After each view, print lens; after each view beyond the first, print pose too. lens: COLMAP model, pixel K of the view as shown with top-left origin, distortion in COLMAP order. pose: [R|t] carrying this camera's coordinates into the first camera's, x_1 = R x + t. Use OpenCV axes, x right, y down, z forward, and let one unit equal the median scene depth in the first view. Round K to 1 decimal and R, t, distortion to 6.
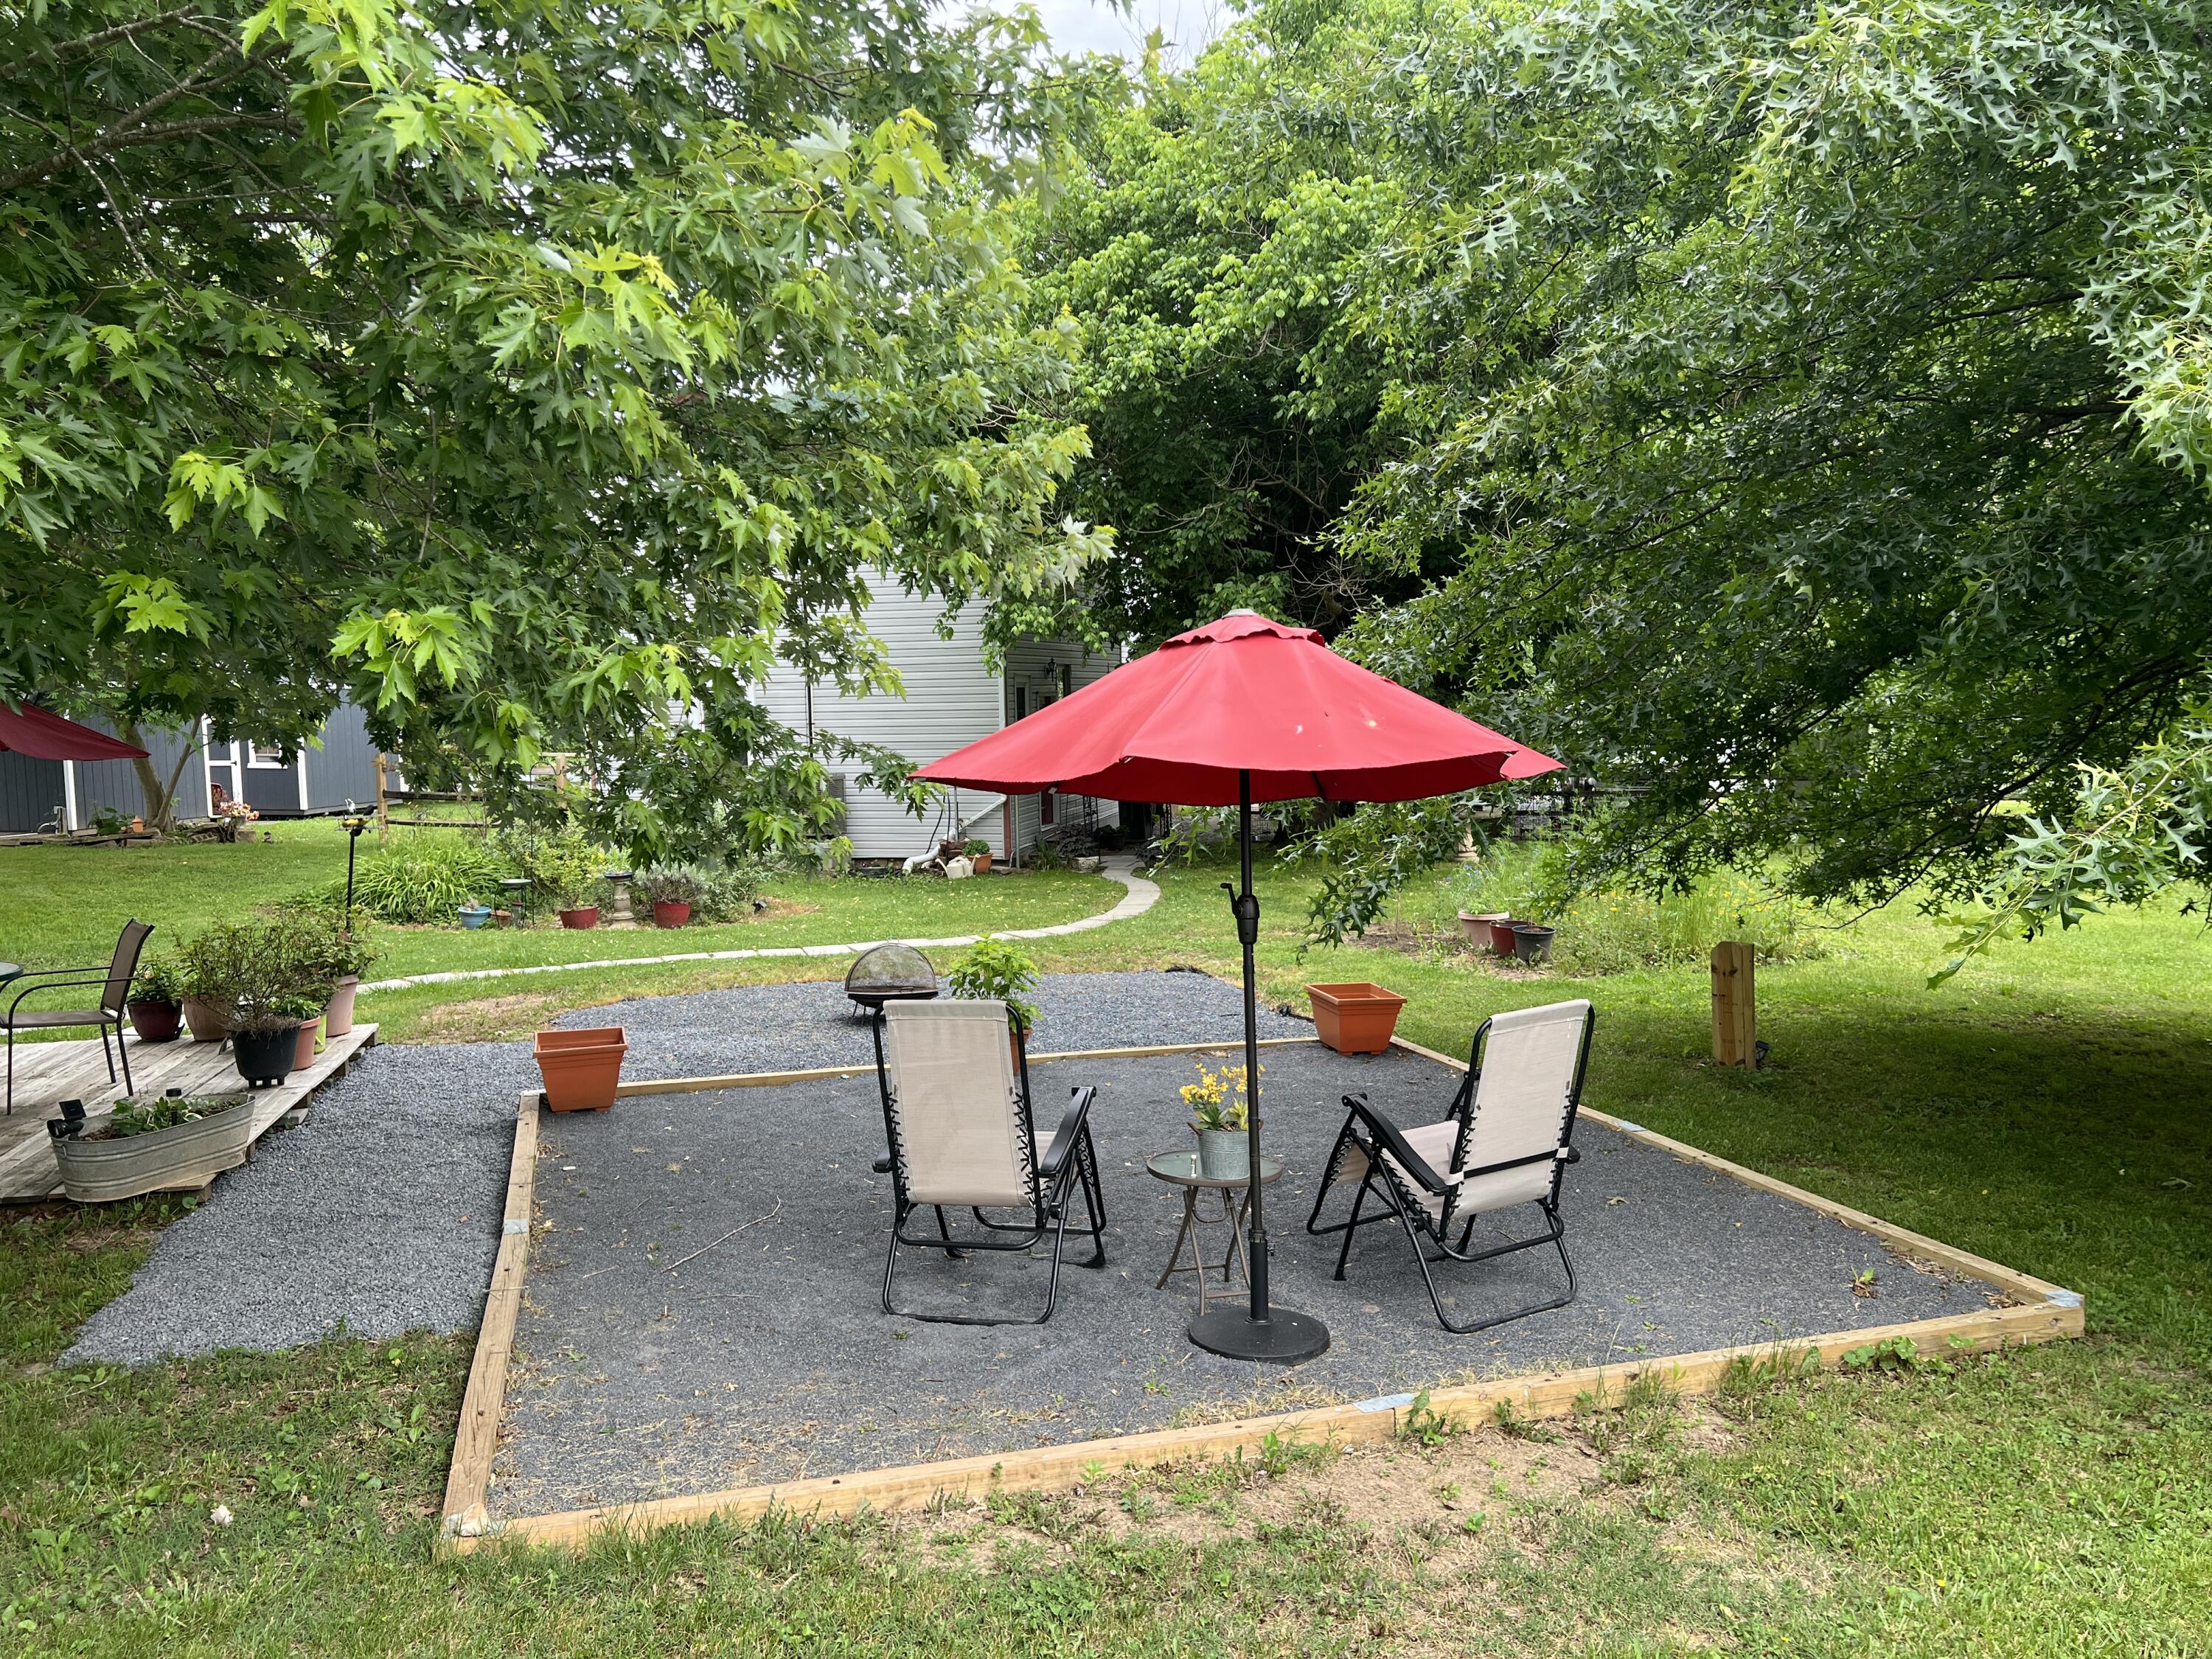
lens RADIAL K [[1701.7, 0, 1106.0], [0, 1701.7, 829.5], [0, 0, 1]] dist [0.076881, -0.114075]
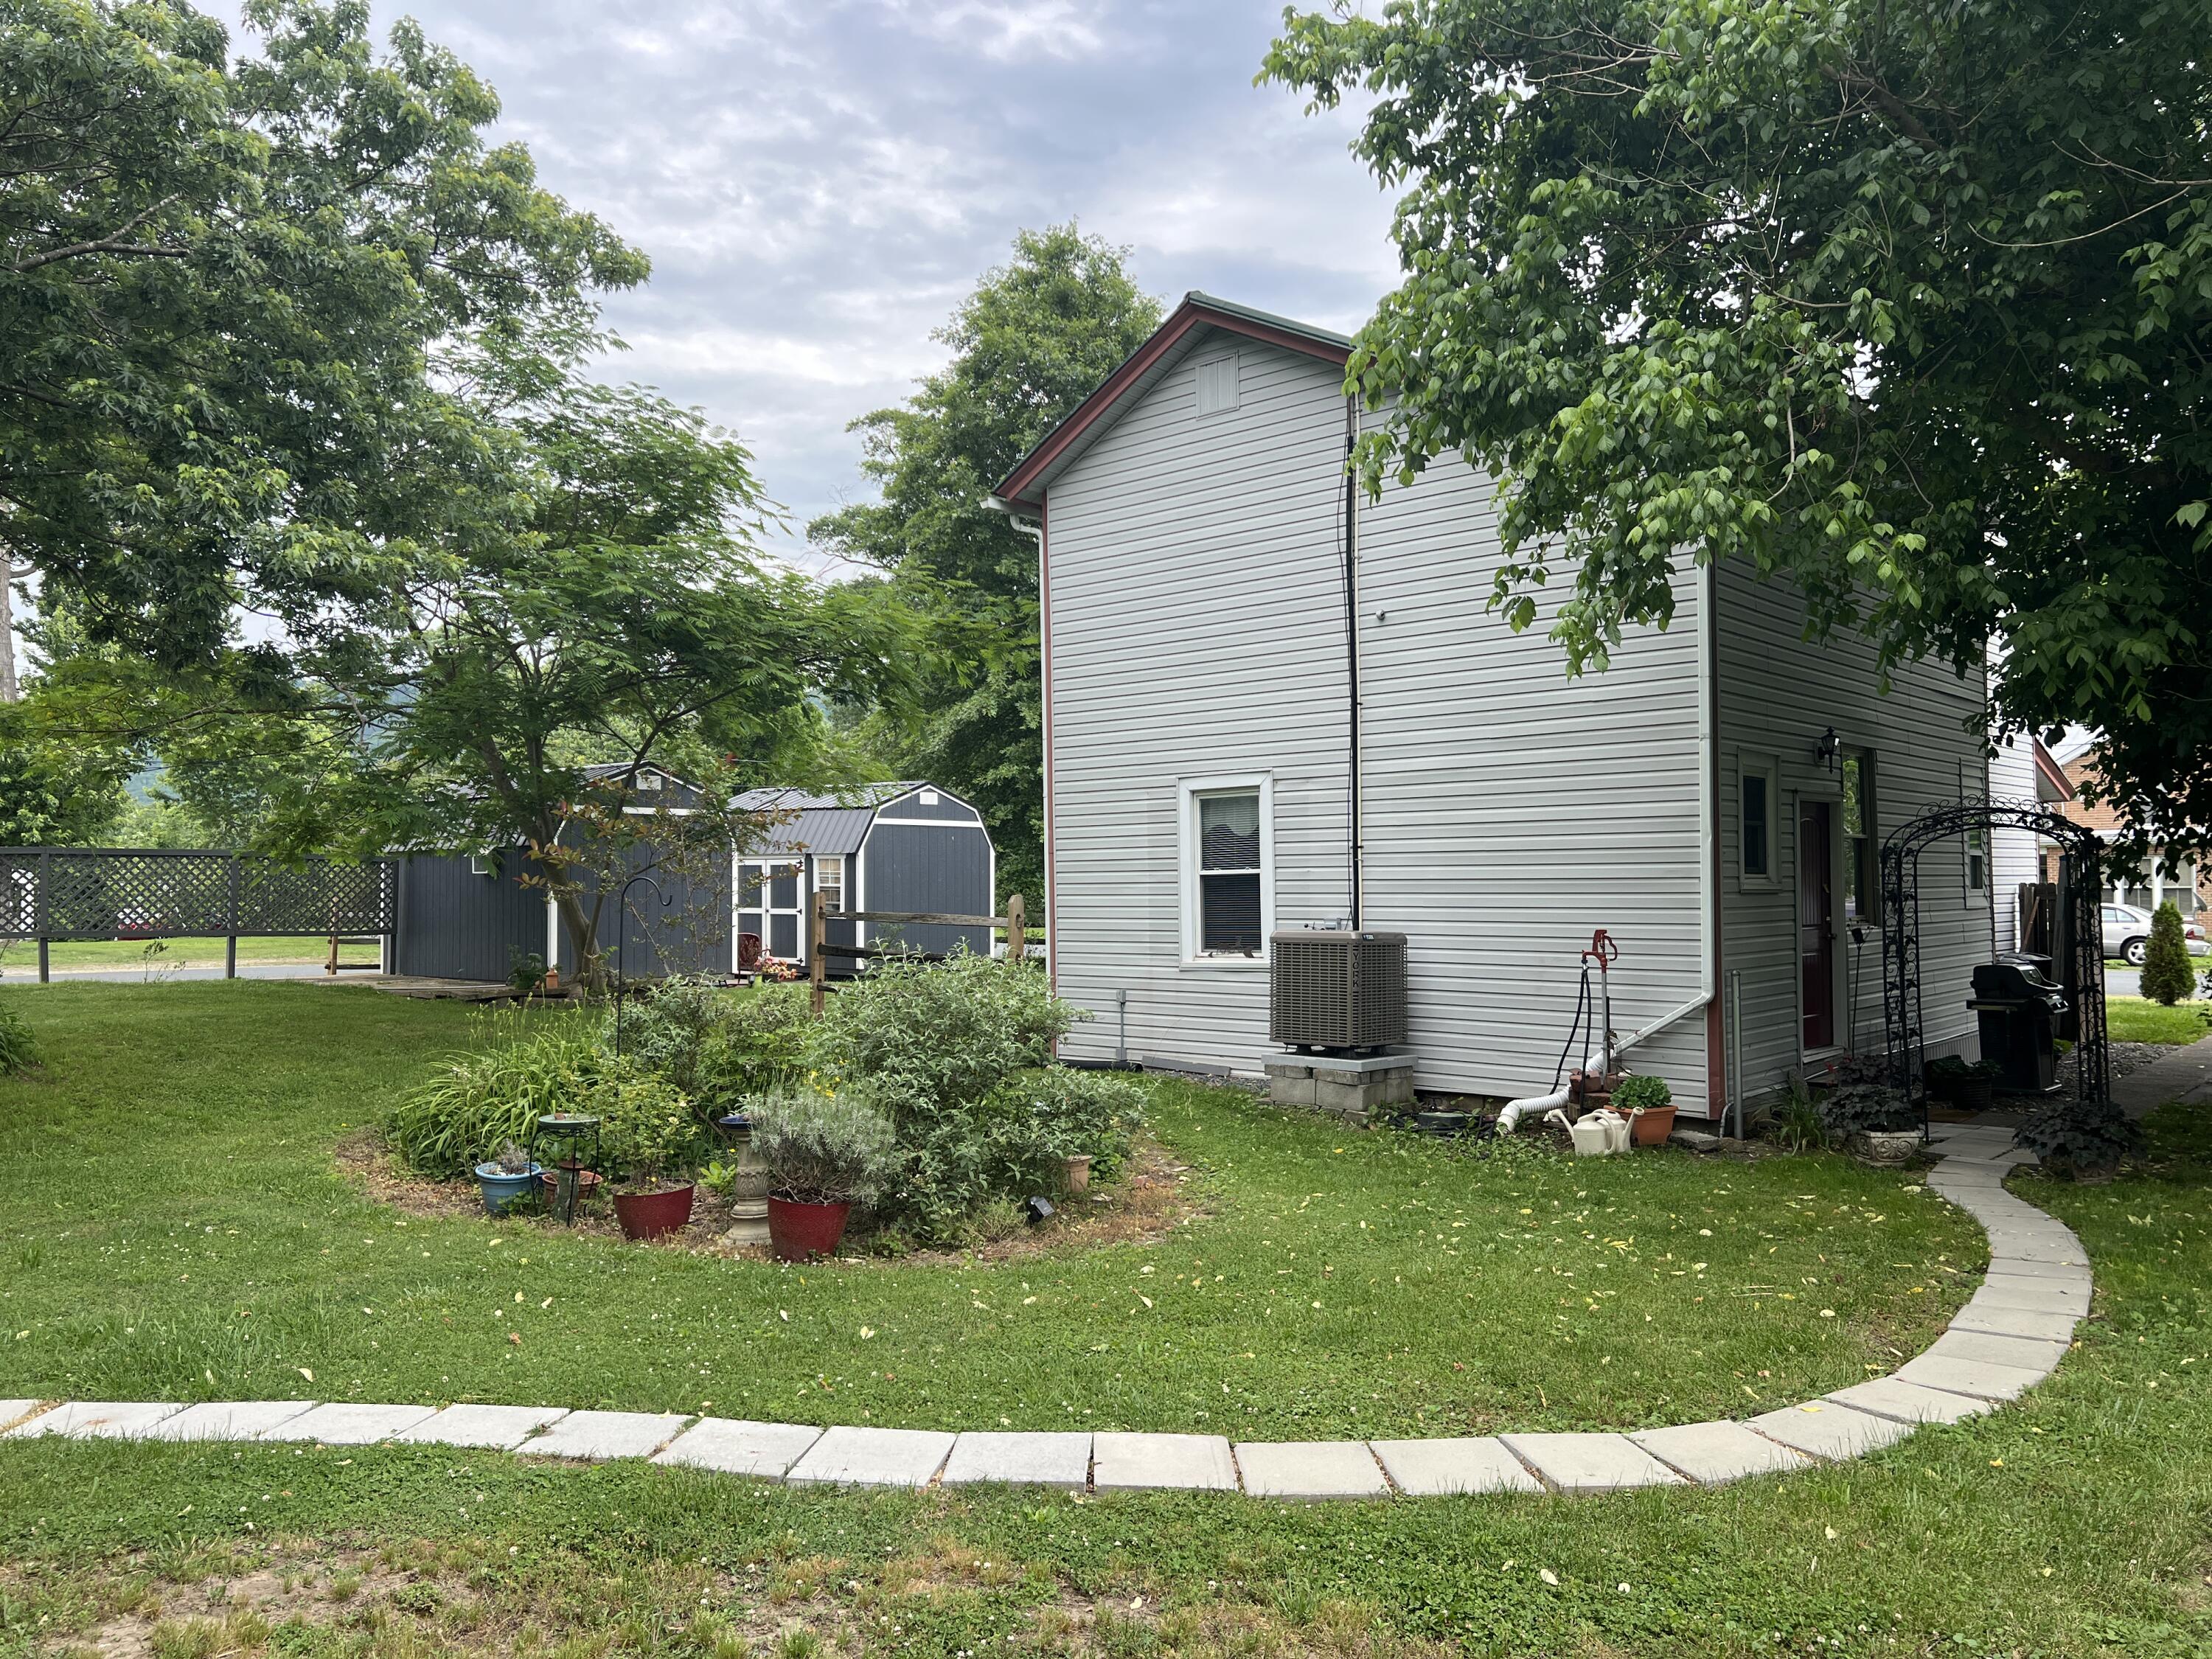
lens RADIAL K [[1701.7, 0, 1106.0], [0, 1701.7, 829.5], [0, 0, 1]] dist [0.076881, -0.114075]
pose [[0.892371, 0.003017, -0.451292, 0.009105], [-0.050519, 0.994361, -0.093247, -0.010695], [0.448466, 0.106009, 0.887491, 0.478833]]
